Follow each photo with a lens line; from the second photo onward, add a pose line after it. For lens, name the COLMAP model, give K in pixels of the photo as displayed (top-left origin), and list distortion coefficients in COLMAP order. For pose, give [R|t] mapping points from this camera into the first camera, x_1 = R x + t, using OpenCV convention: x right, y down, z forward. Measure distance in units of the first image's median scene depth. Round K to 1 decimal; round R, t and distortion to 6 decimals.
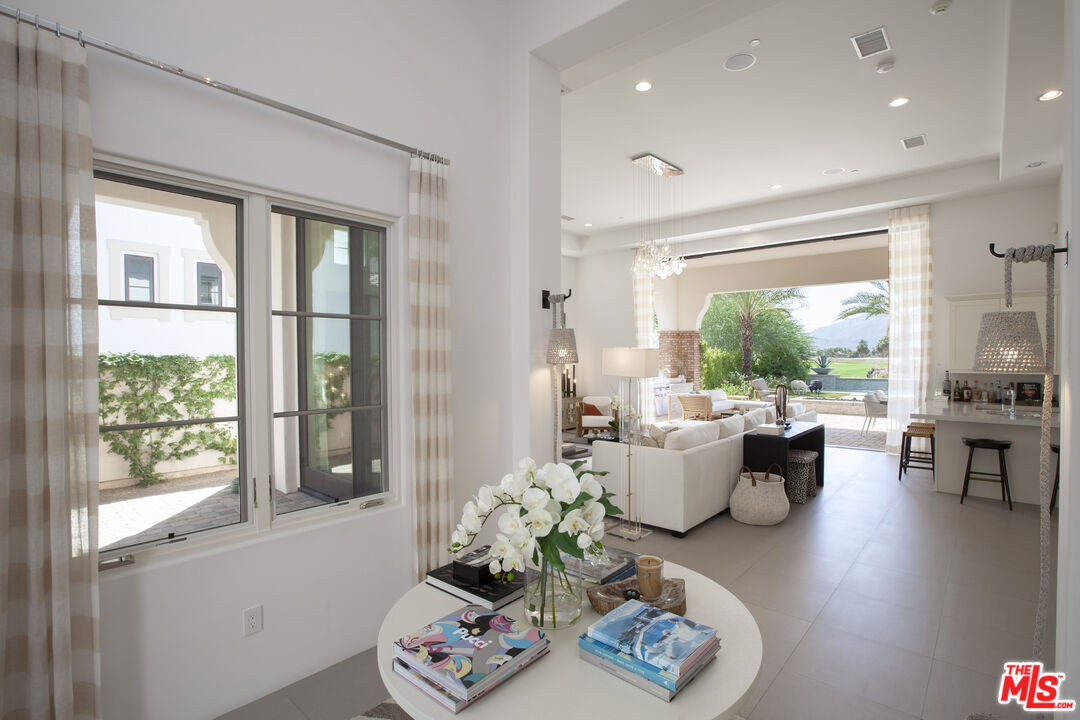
lens RADIAL K [[519.9, 0, 569.3], [0, 519.9, 360.6], [0, 0, 1]] dist [-0.001245, -0.000252]
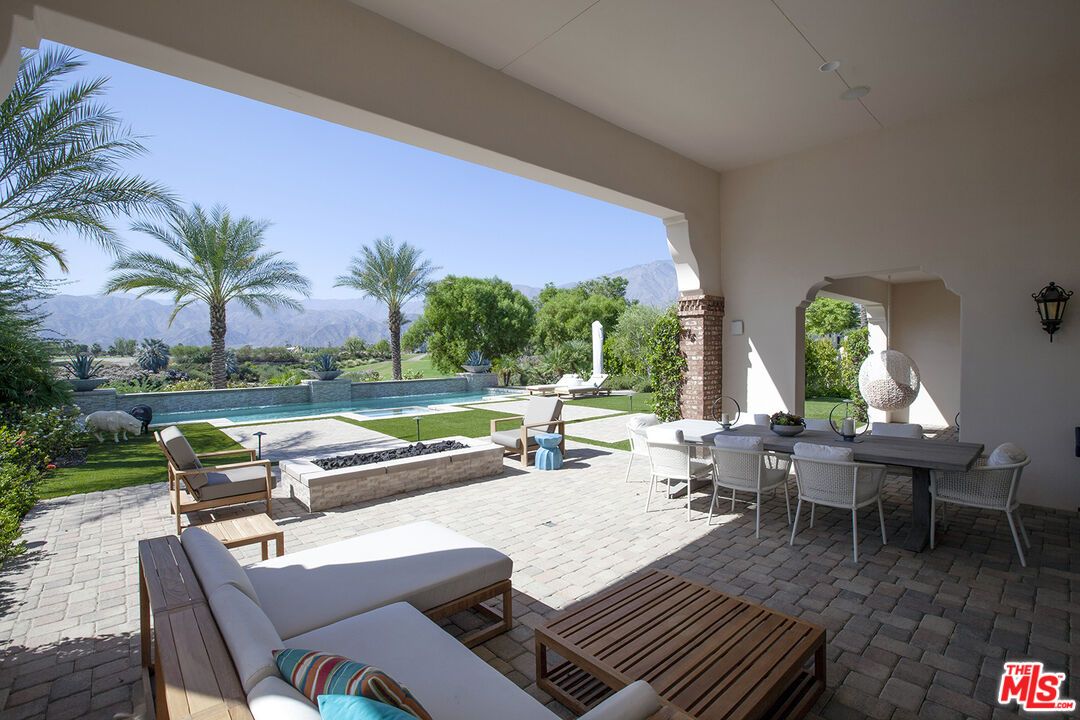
lens RADIAL K [[492.2, 0, 540.0], [0, 492.2, 360.0], [0, 0, 1]] dist [-0.053980, 0.023627]
pose [[0.157073, -0.017158, 0.987438, 0.129334], [0.019495, 0.999708, 0.014270, -0.006434], [-0.987395, 0.017009, 0.157361, 0.788486]]
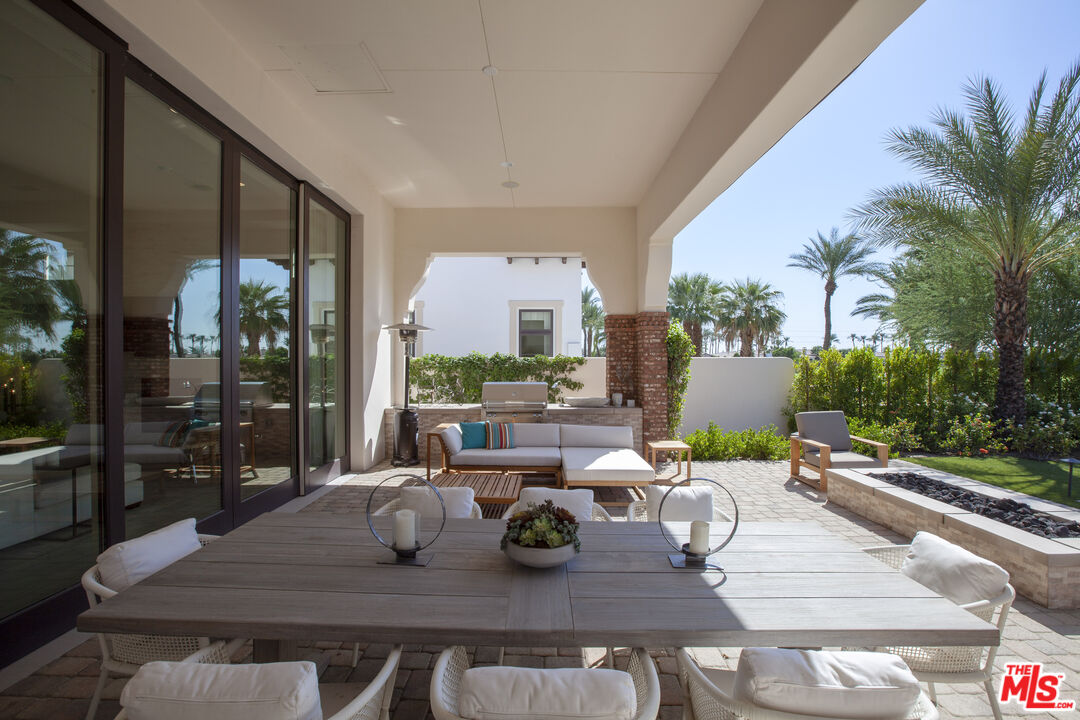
lens RADIAL K [[492.2, 0, 540.0], [0, 492.2, 360.0], [0, 0, 1]] dist [-0.053980, 0.023627]
pose [[0.633341, 0.001626, -0.773871, 0.563941], [-0.009343, 0.999941, -0.005546, -0.004187], [0.773816, 0.010742, 0.633319, 0.594757]]
